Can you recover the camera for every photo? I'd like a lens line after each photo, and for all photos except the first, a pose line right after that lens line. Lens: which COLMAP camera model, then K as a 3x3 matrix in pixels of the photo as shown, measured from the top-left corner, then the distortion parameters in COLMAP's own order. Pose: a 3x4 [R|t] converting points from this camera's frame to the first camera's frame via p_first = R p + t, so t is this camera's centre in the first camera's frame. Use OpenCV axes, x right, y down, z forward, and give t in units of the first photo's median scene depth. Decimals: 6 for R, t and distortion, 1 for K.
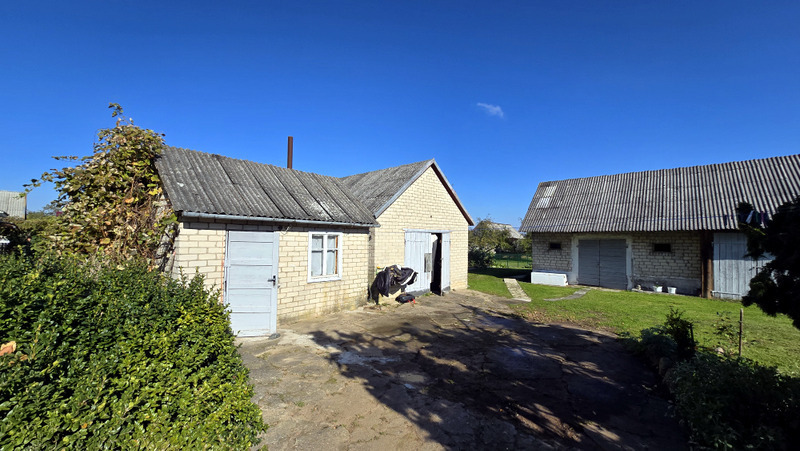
lens RADIAL K [[324.8, 0, 402.9], [0, 324.8, 228.0], [0, 0, 1]] dist [-0.003748, -0.000727]
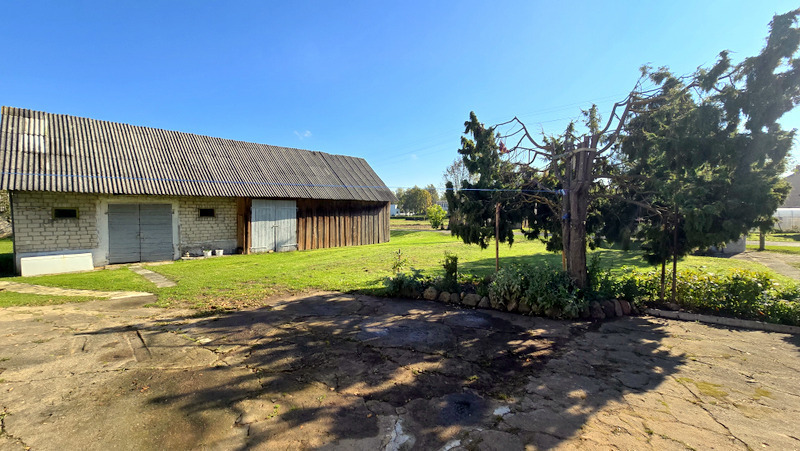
lens RADIAL K [[324.8, 0, 401.2], [0, 324.8, 226.1], [0, 0, 1]] dist [-0.003748, -0.000727]
pose [[0.047108, -0.057683, 0.997223, -0.191855], [-0.039281, 0.997452, 0.059552, 0.018447], [-0.998117, -0.041978, 0.044722, 0.350057]]
